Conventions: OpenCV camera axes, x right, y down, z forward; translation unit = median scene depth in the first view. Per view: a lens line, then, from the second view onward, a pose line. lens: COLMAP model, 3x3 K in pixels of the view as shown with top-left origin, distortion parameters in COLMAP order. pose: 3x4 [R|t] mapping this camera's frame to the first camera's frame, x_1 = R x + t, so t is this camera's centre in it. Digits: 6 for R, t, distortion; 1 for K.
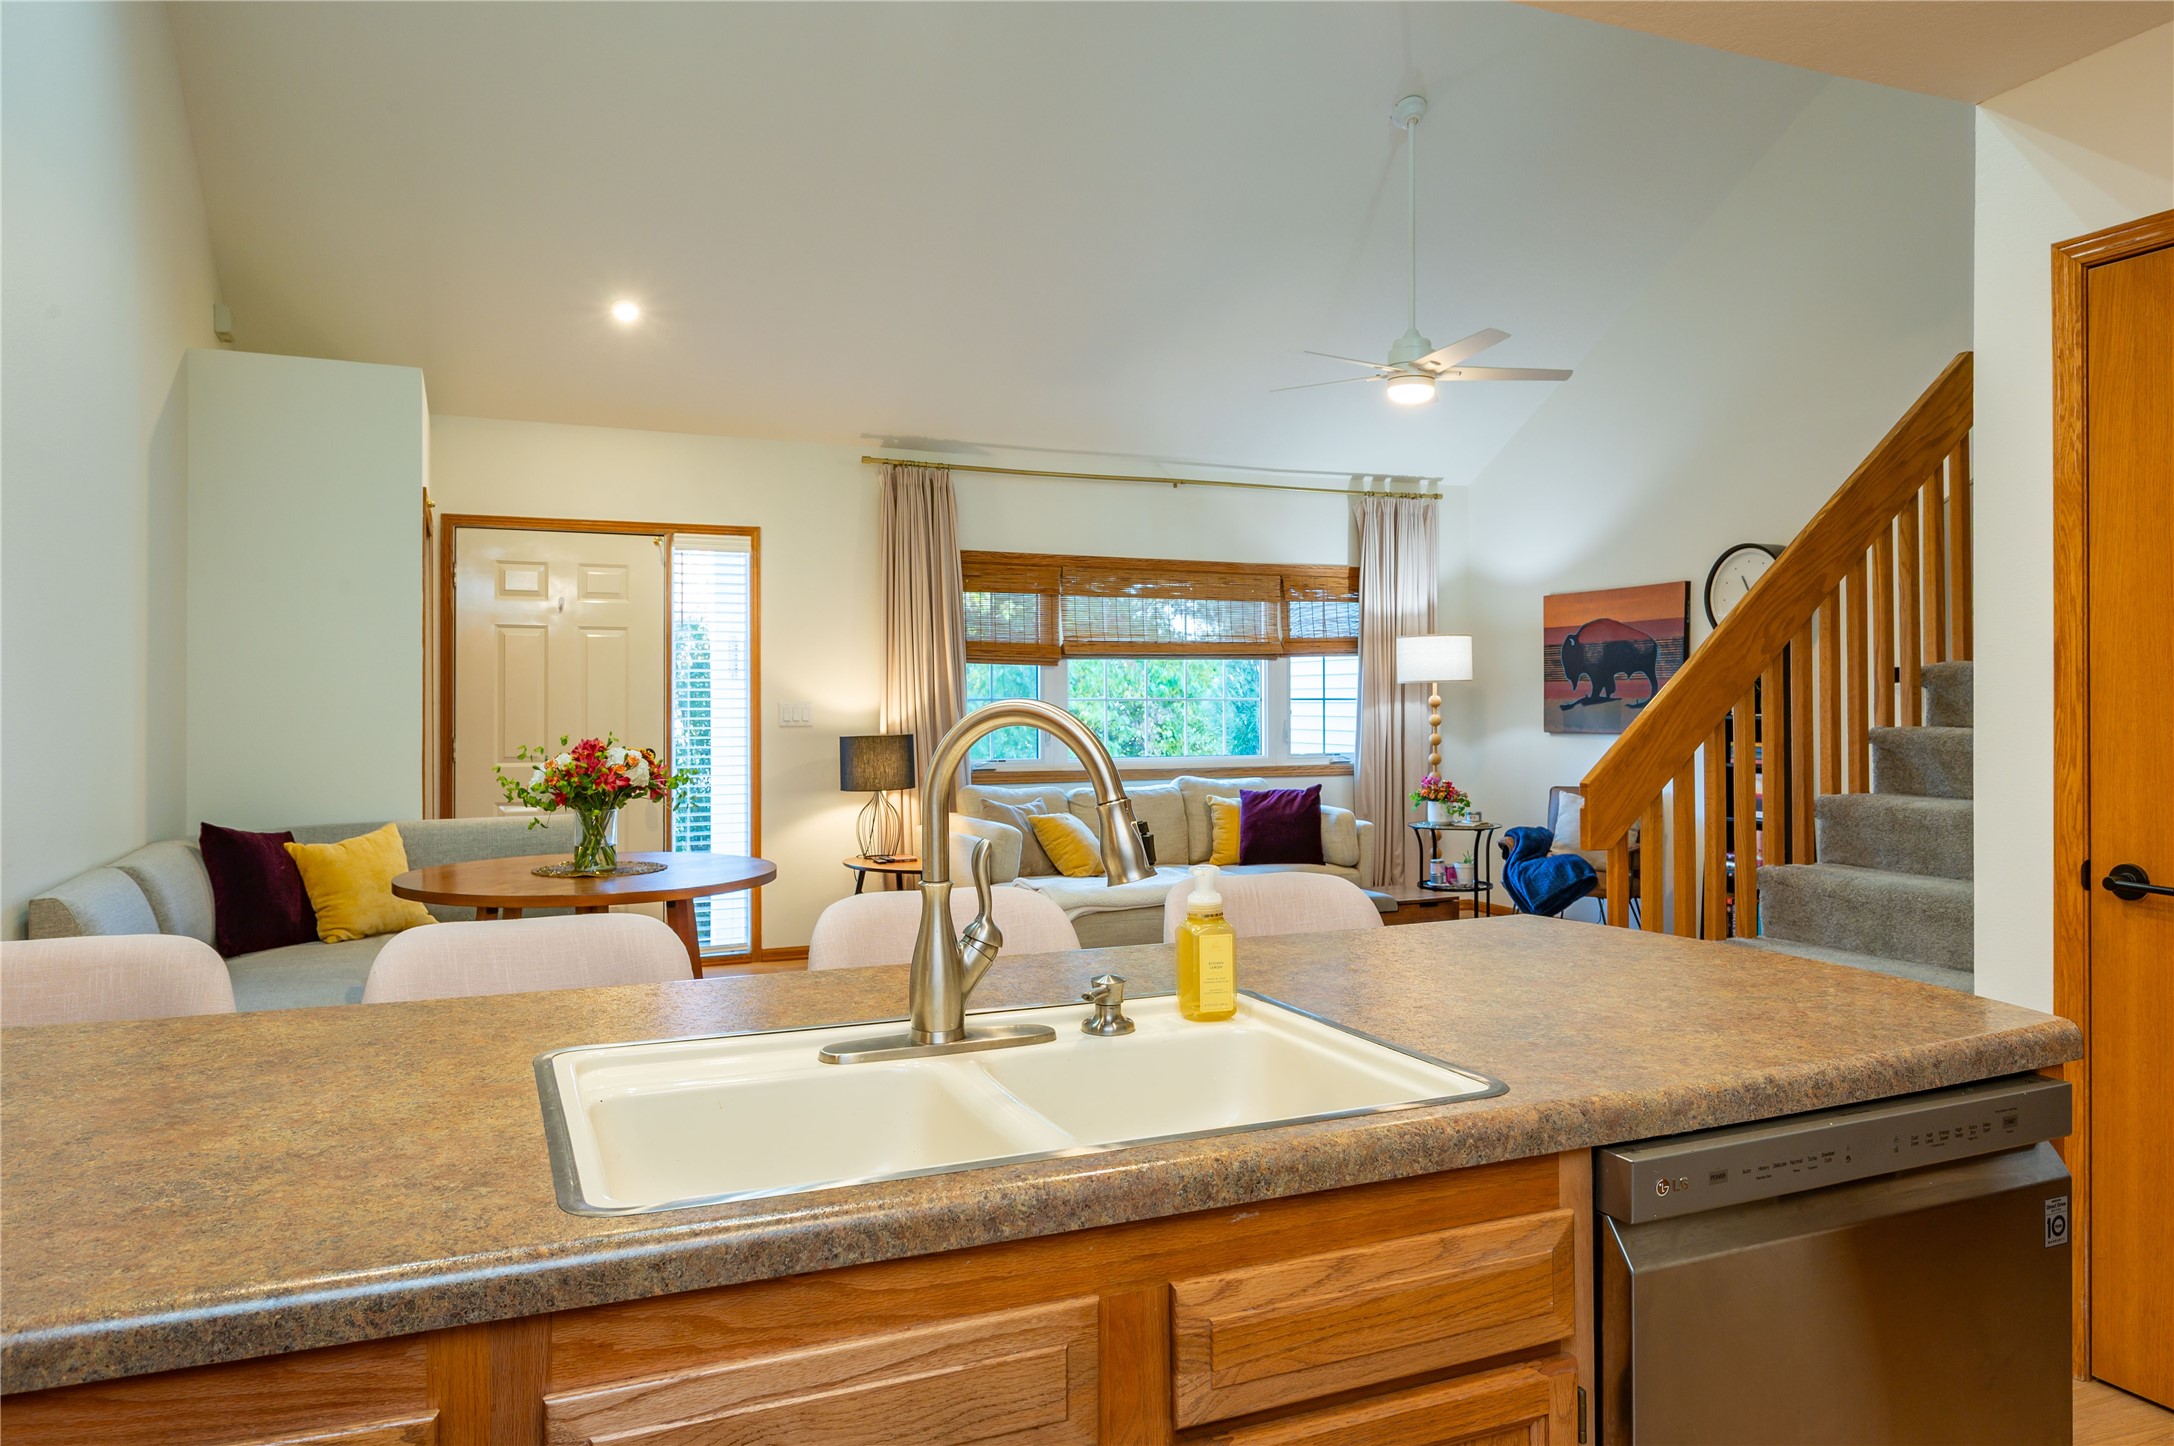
lens RADIAL K [[1418.7, 0, 1087.0], [0, 1418.7, 723.0], [0, 0, 1]] dist [-0.003798, 0.002246]
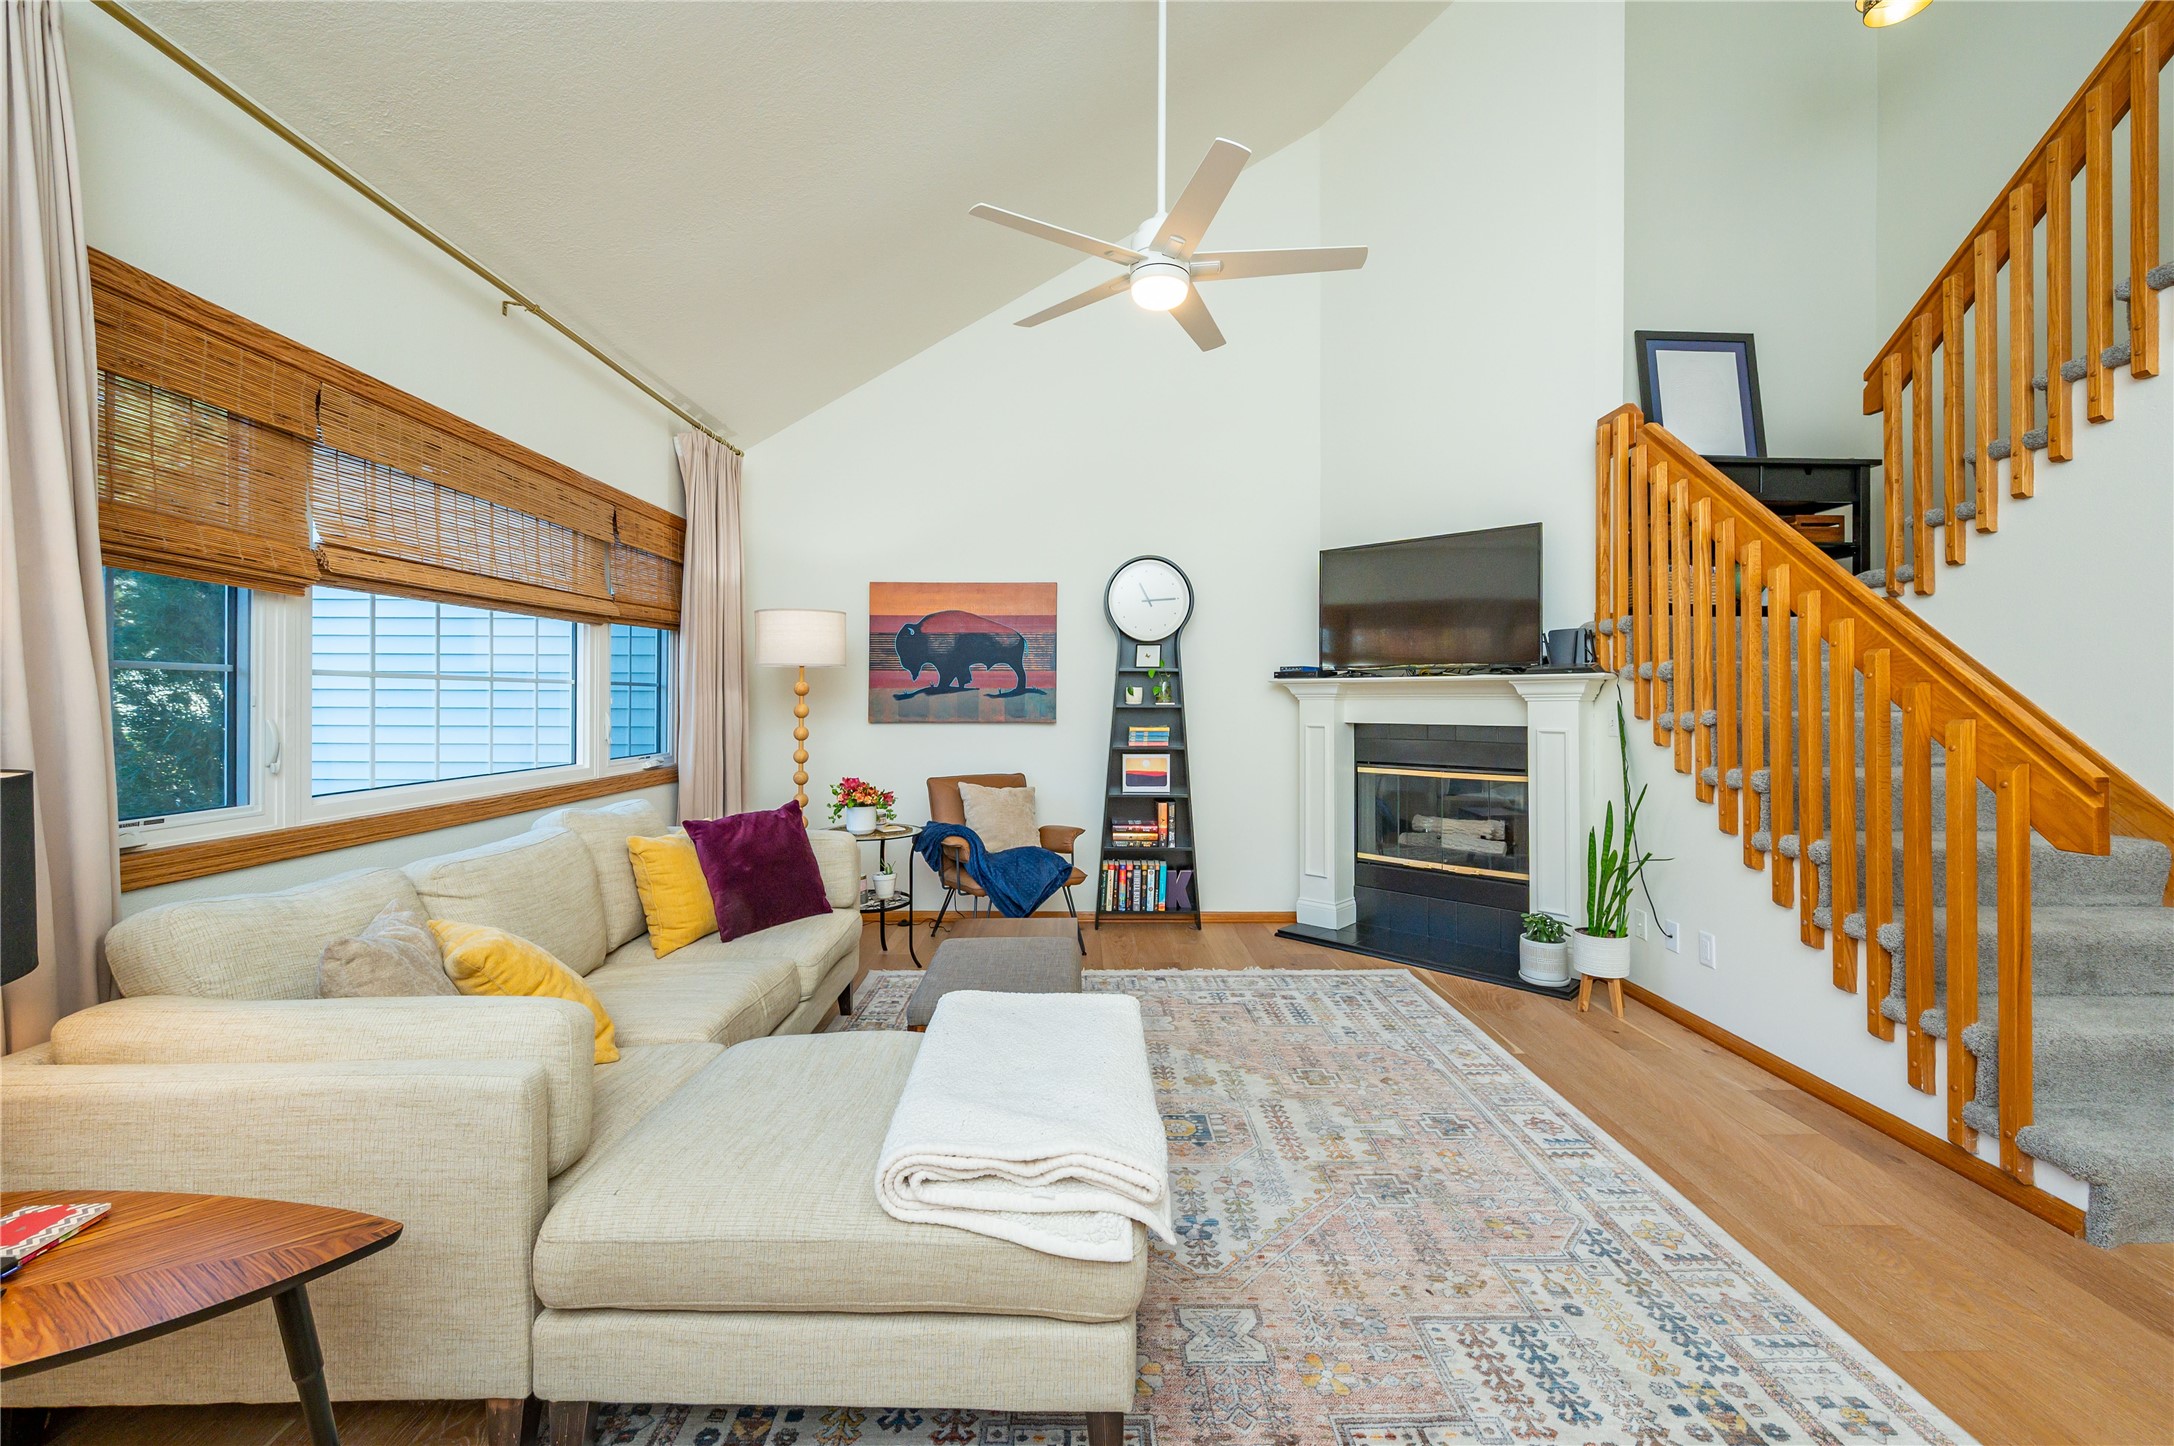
lens RADIAL K [[877.0, 0, 1088.7], [0, 877.0, 693.3], [0, 0, 1]] dist [0.000430, -0.000006]
pose [[0.384186, 0.010982, 0.923191, -0.190281], [0.009712, 0.999826, -0.015935, -0.002653], [-0.923205, 0.015088, 0.384012, 0.688818]]
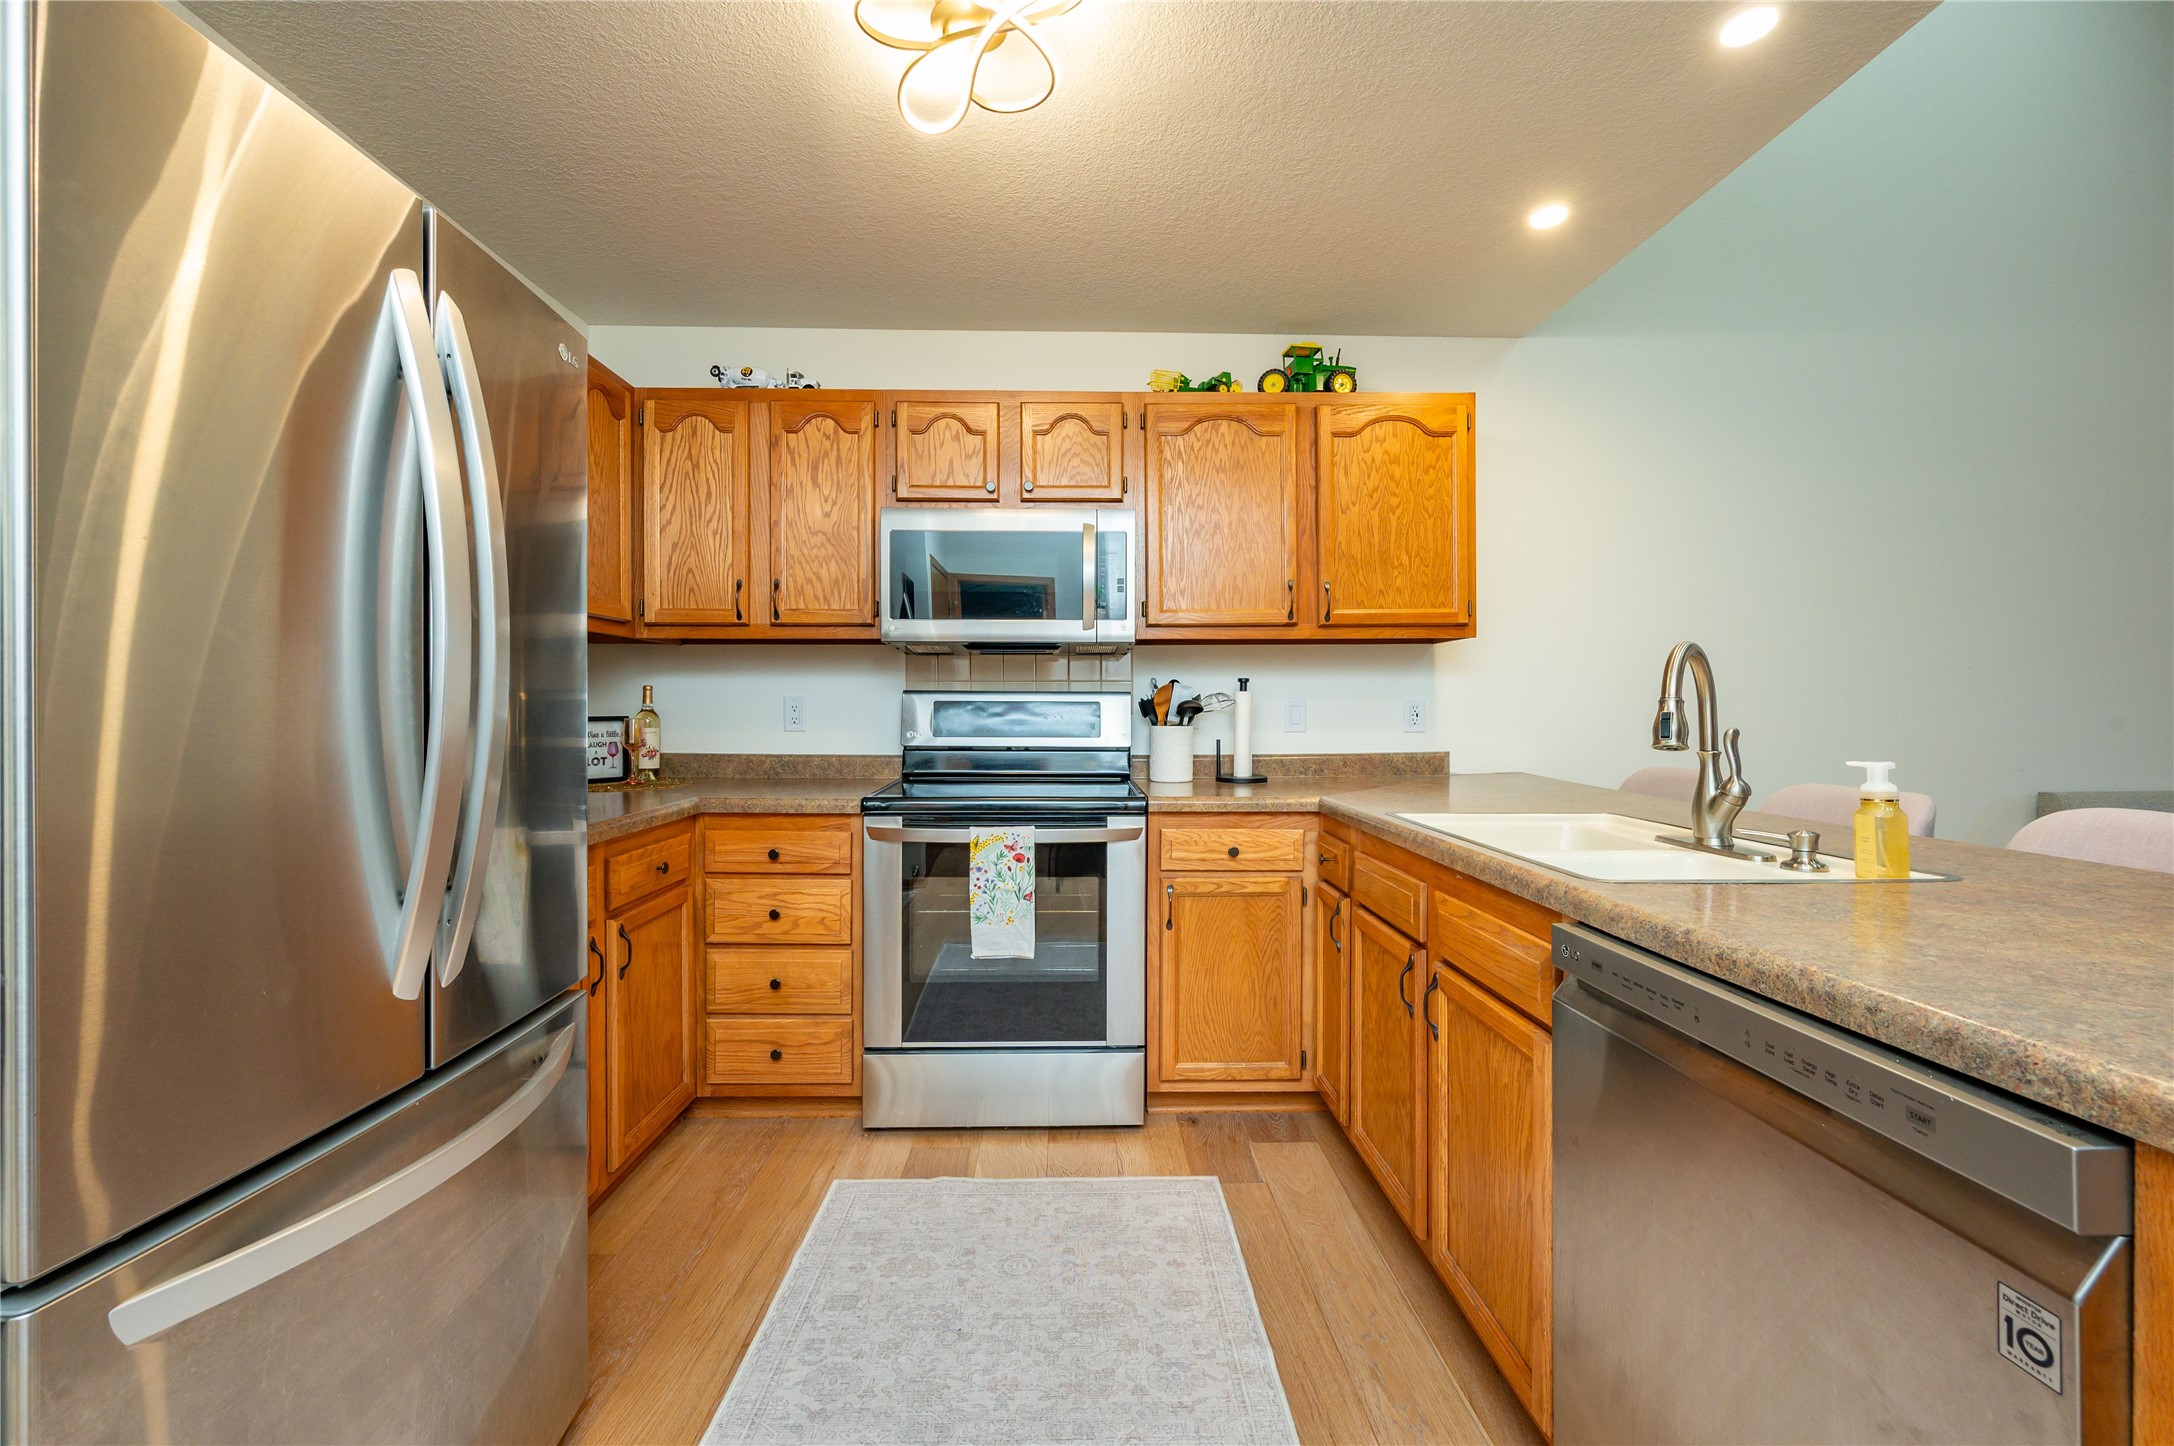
lens RADIAL K [[869.7, 0, 1087.8], [0, 869.7, 716.7], [0, 0, 1]] dist [0.000620, 0.000246]
pose [[-0.373035, 0.011455, -0.927747, 0.245381], [-0.009129, 0.999830, 0.016016, 0.012748], [0.927772, 0.014444, -0.372867, 0.149905]]
